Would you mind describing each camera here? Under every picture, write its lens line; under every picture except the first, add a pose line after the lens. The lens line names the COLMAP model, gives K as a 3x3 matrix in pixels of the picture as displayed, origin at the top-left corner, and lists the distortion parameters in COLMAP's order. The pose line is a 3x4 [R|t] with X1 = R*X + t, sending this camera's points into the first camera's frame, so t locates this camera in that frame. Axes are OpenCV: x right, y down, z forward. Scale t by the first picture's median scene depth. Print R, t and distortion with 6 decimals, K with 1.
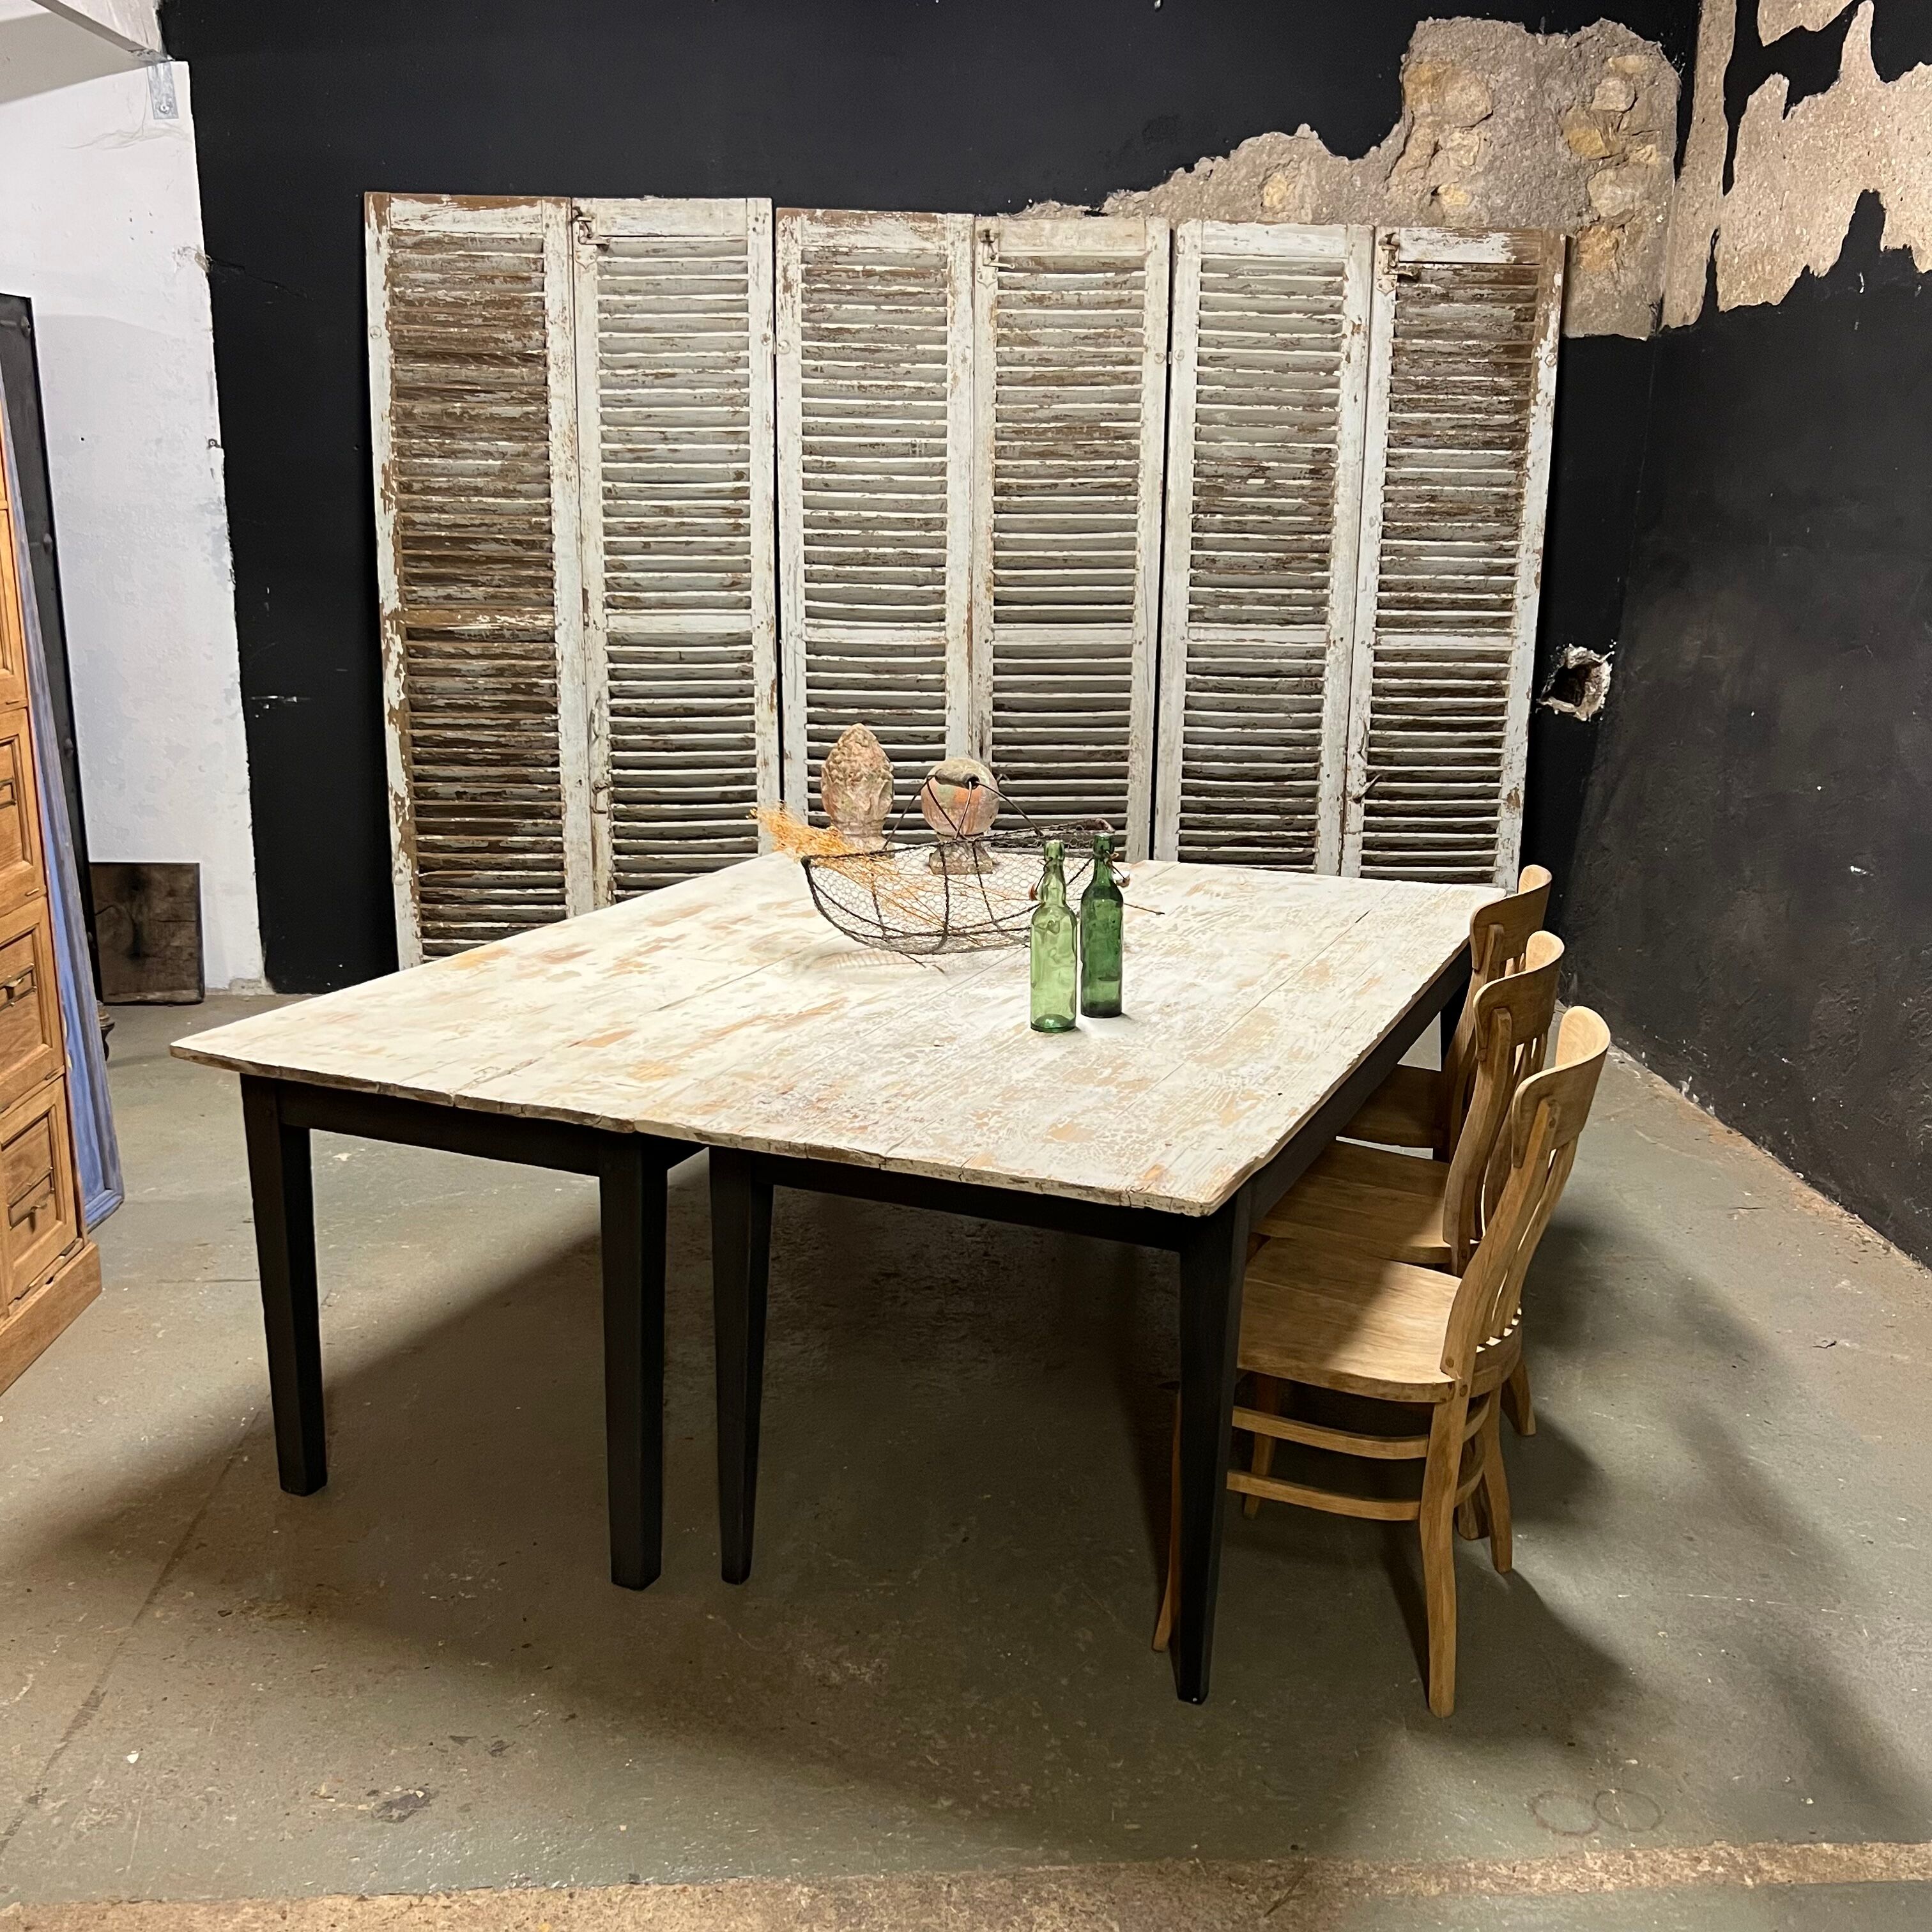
lens RADIAL K [[1962.5, 0, 957.2], [0, 1962.5, 973.2], [0, 0, 1]] dist [-0.001624, 0.000000]
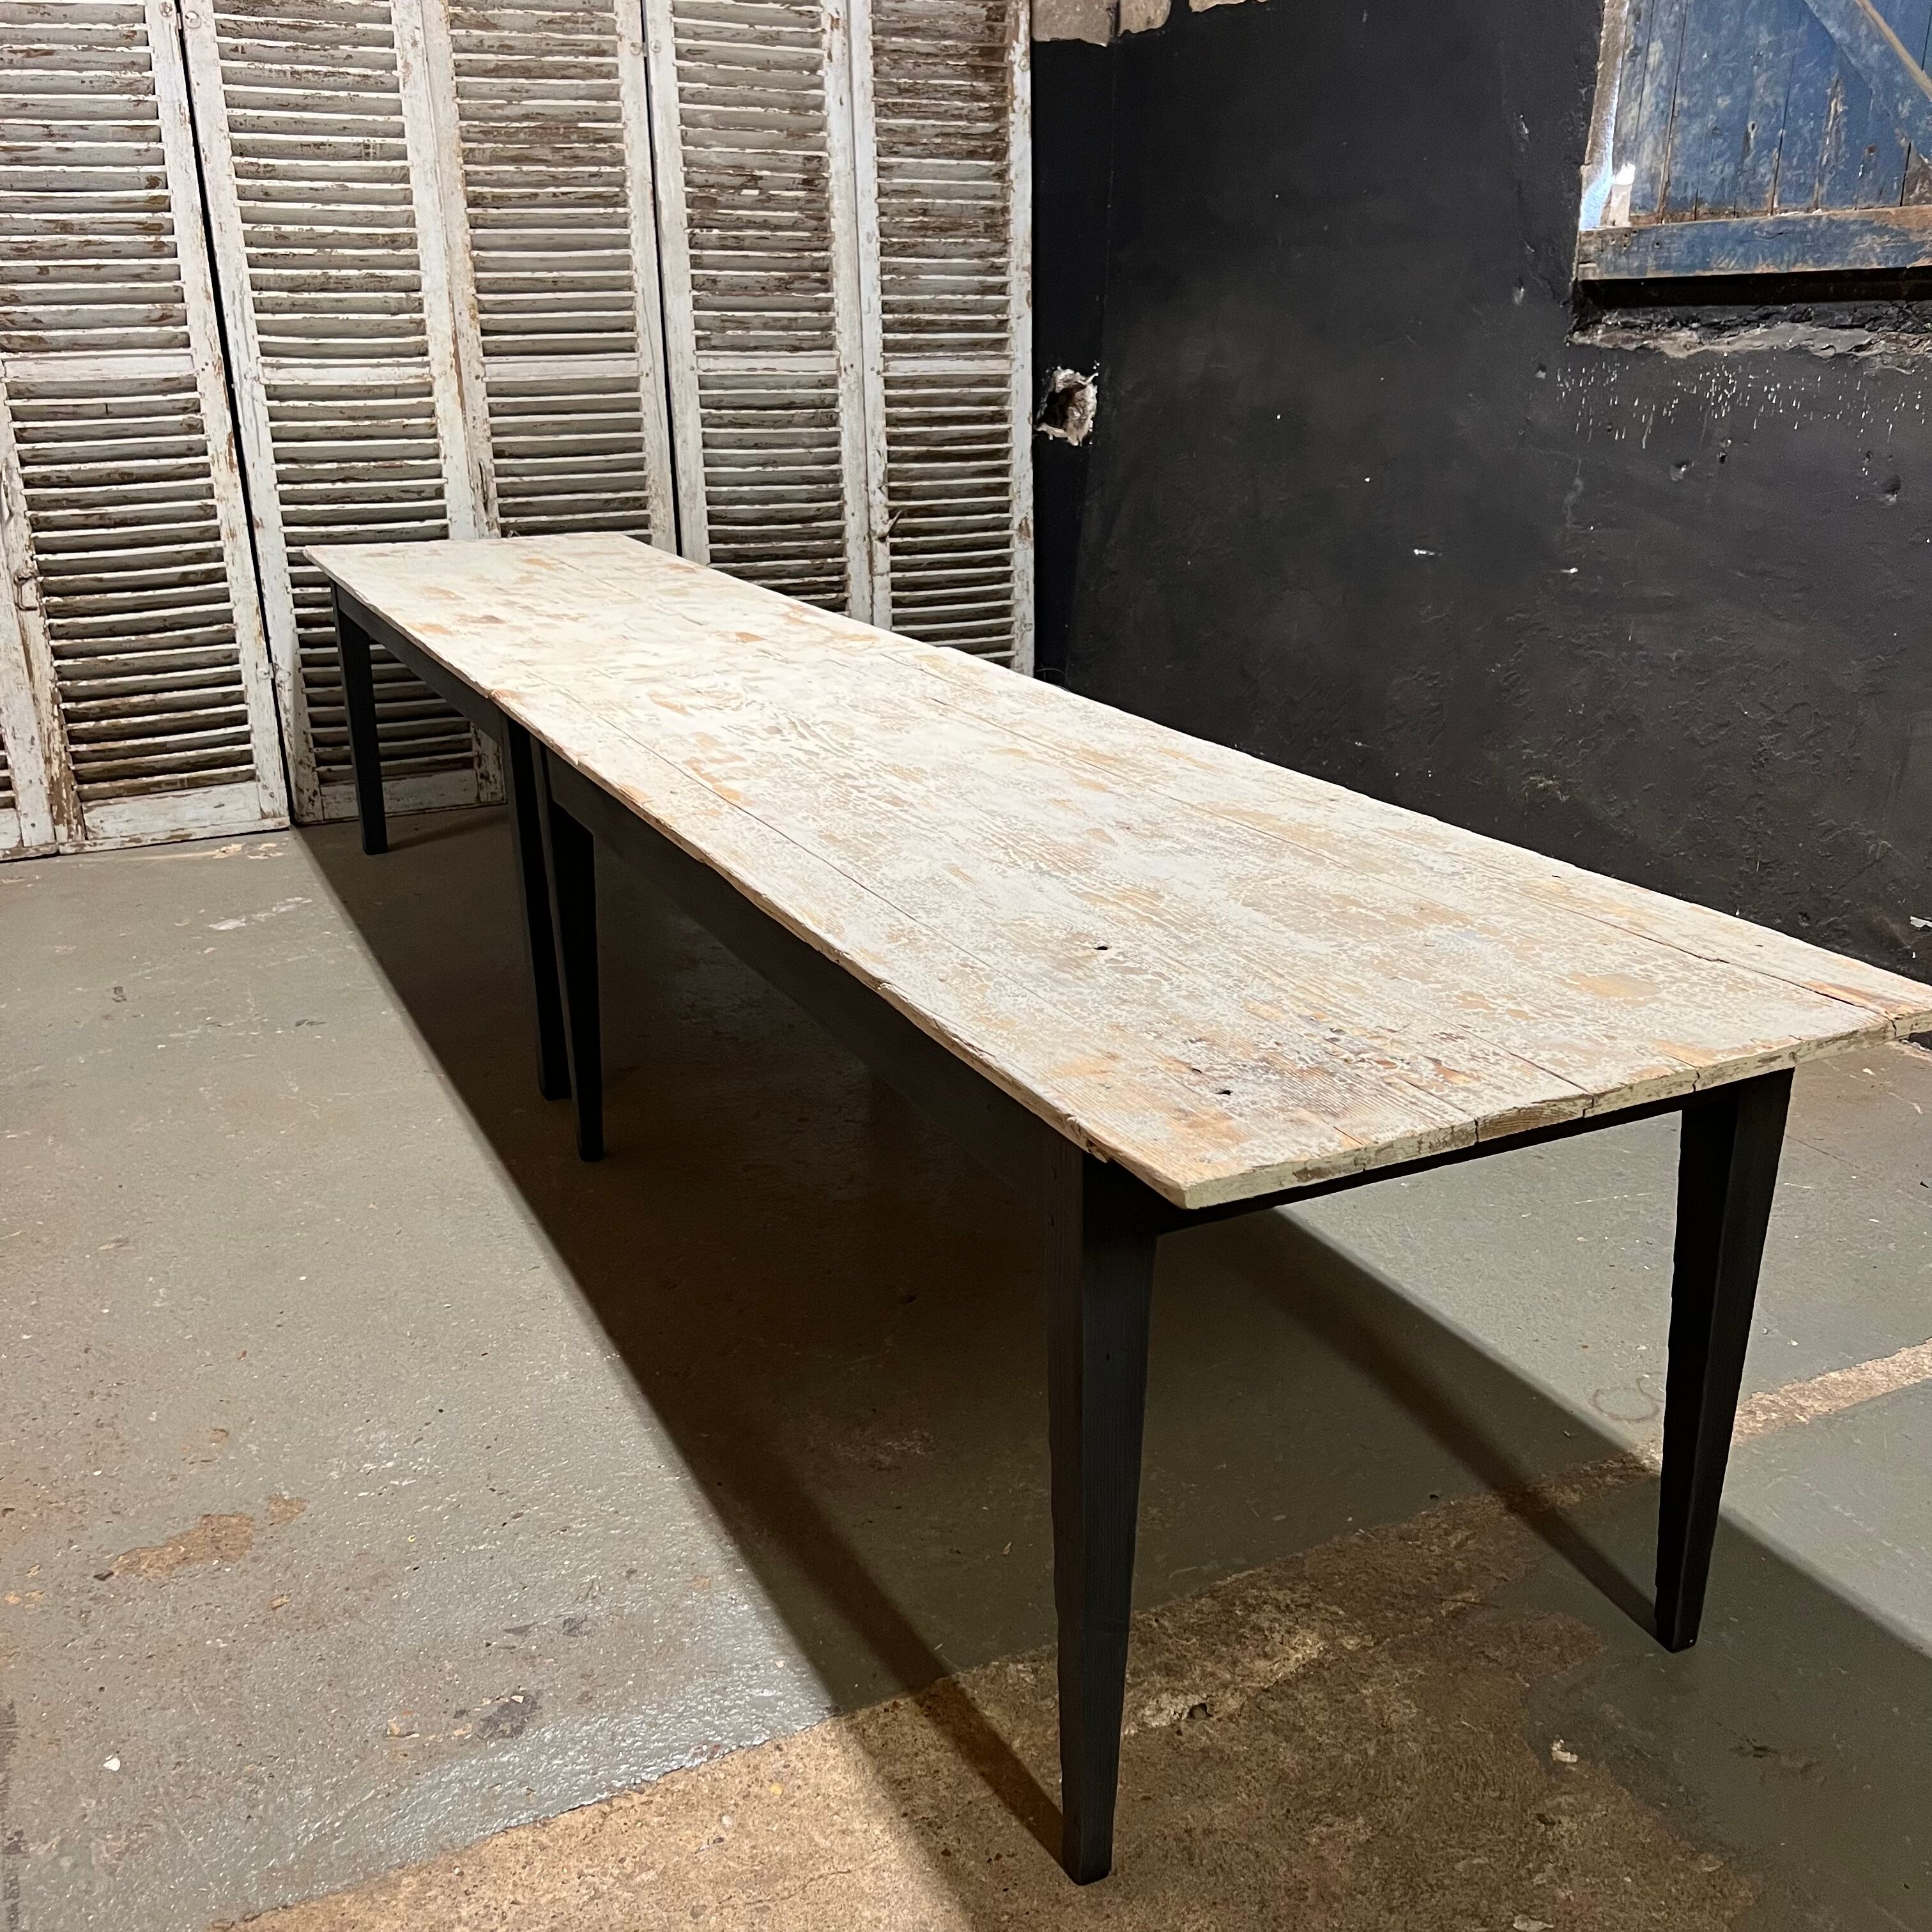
lens RADIAL K [[1962.5, 0, 980.9], [0, 1962.5, 1001.1], [0, 0, 1]] dist [-0.001624, 0.000000]
pose [[0.914736, -0.150933, 0.374803, -0.153257], [0.109367, 0.985473, 0.129931, 0.017211], [-0.388969, -0.077861, 0.917955, 0.078008]]
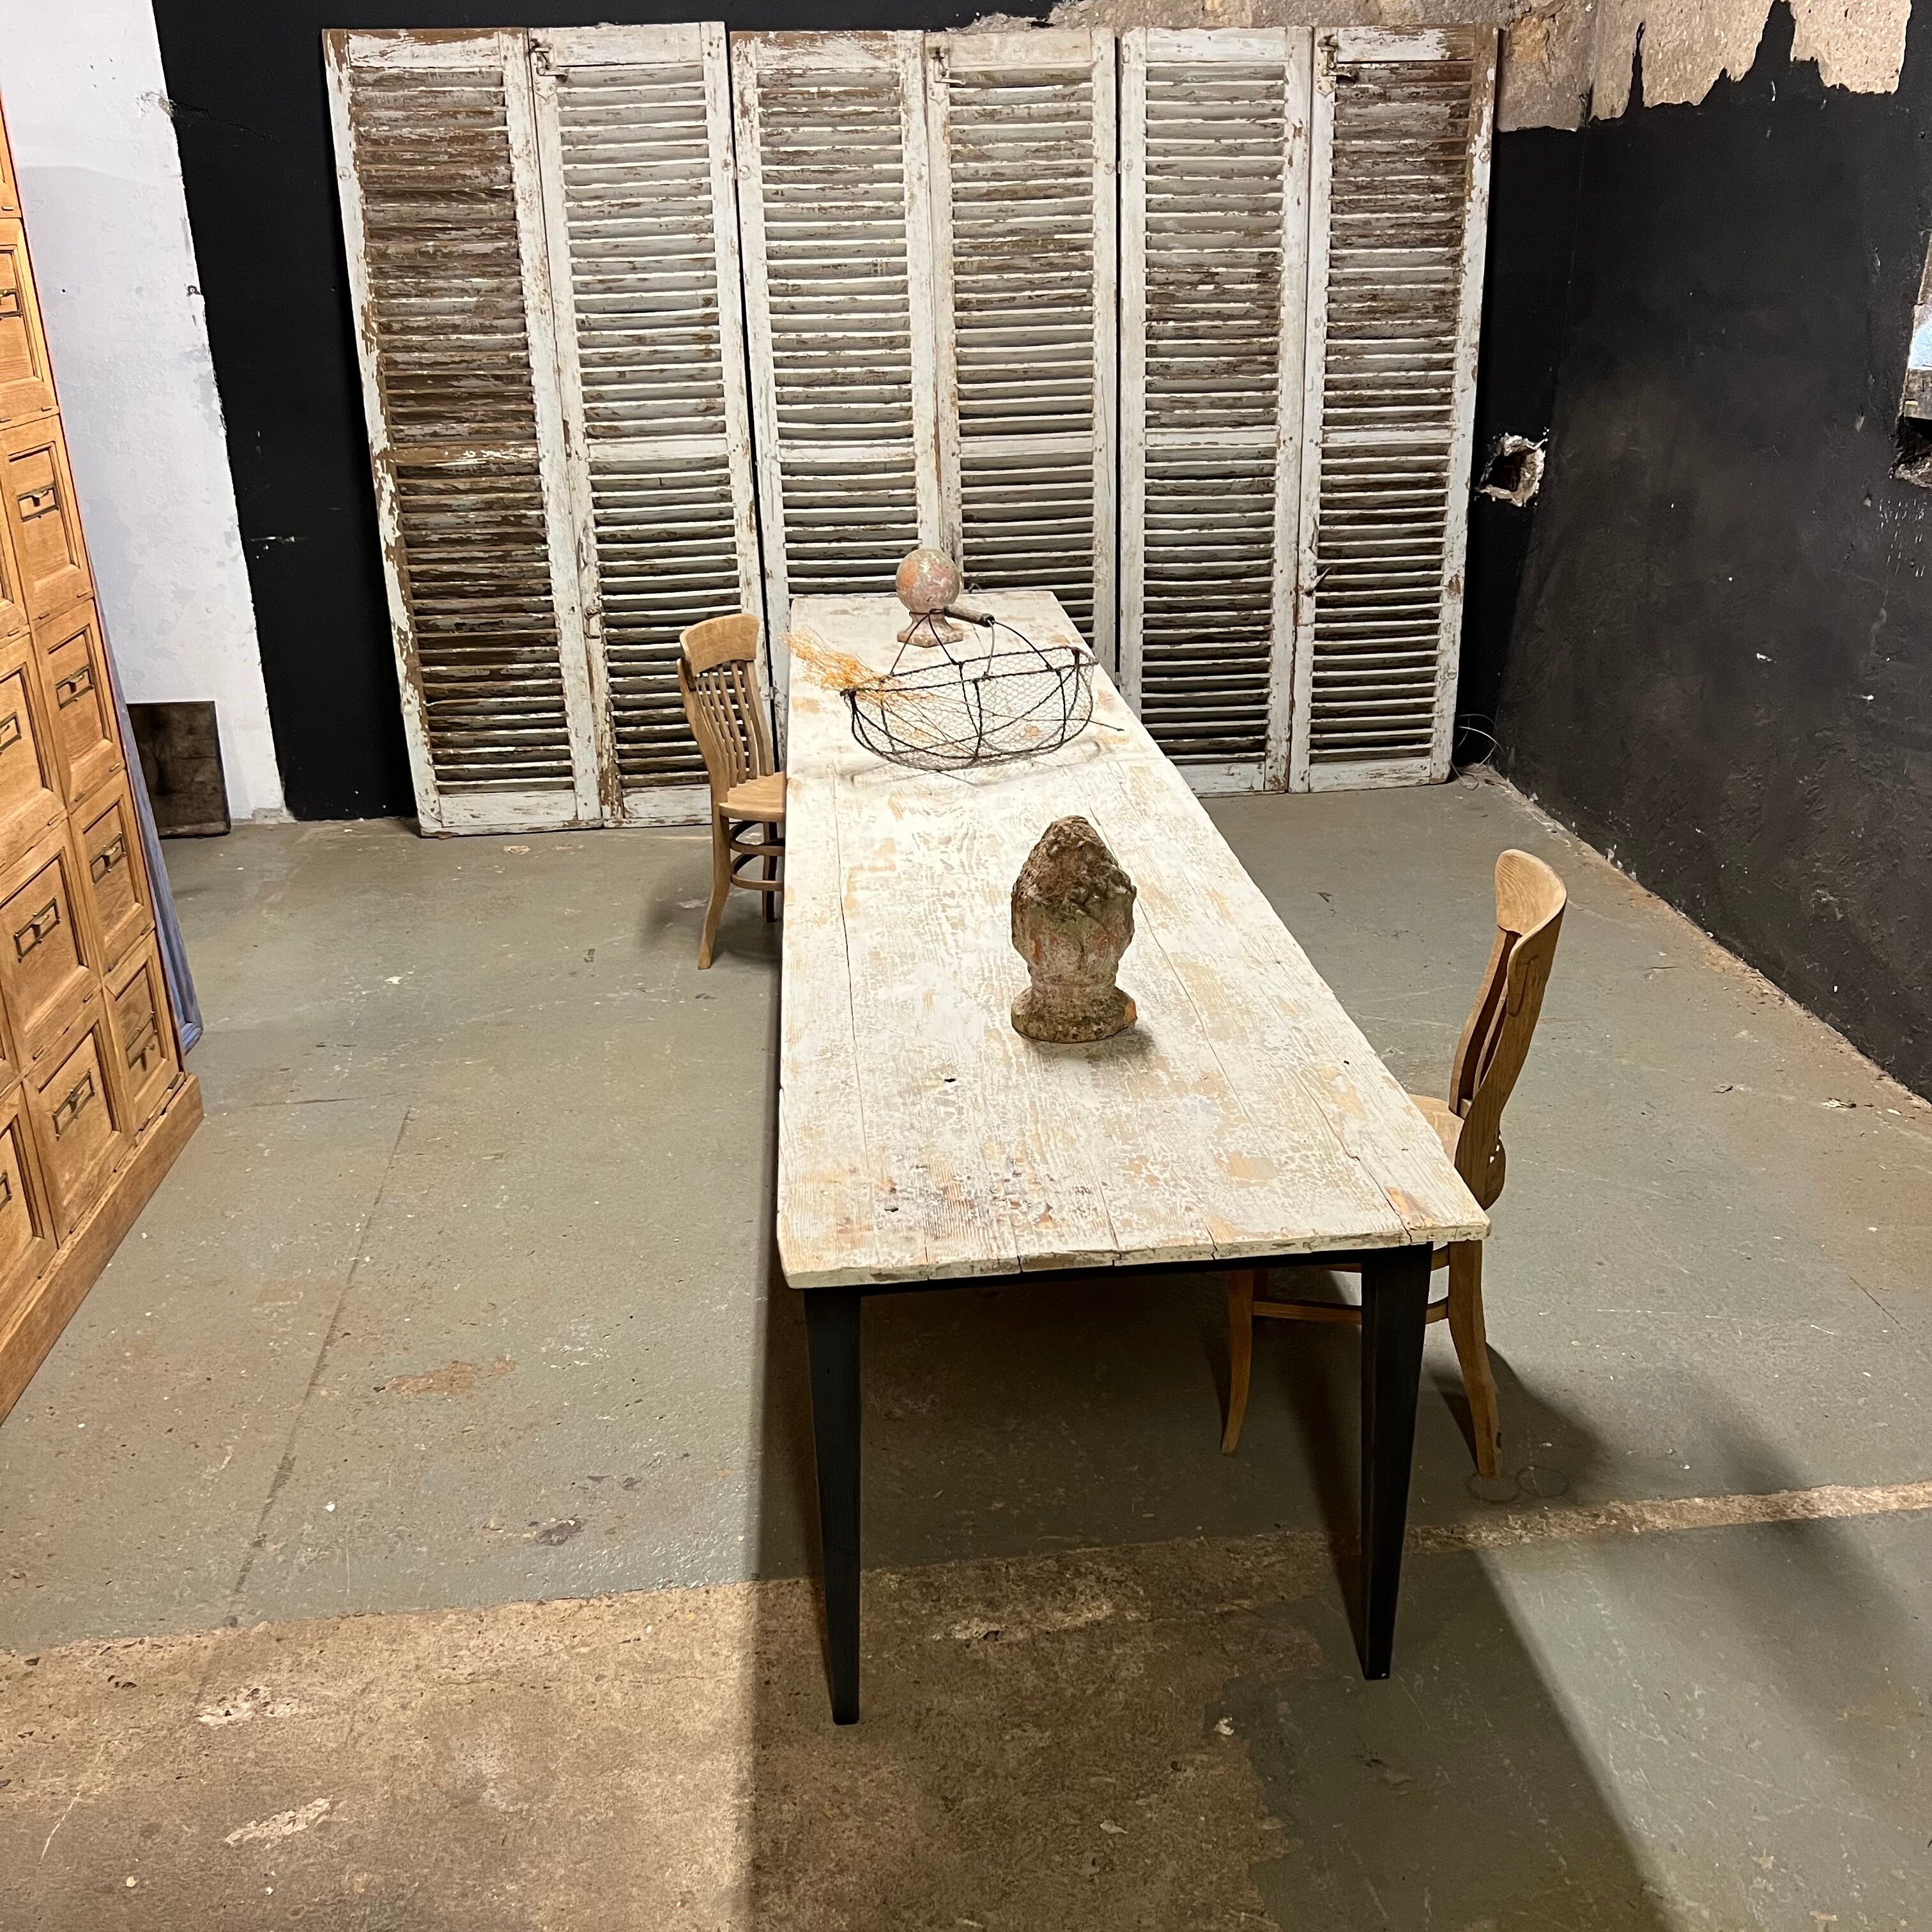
lens RADIAL K [[1962.5, 0, 971.5], [0, 1962.5, 992.6], [0, 0, 1]] dist [-0.001624, 0.000000]
pose [[0.998506, -0.048260, 0.025622, -0.016349], [0.044295, 0.989501, 0.137571, -0.029521], [-0.031992, -0.136231, 0.990160, -0.077839]]
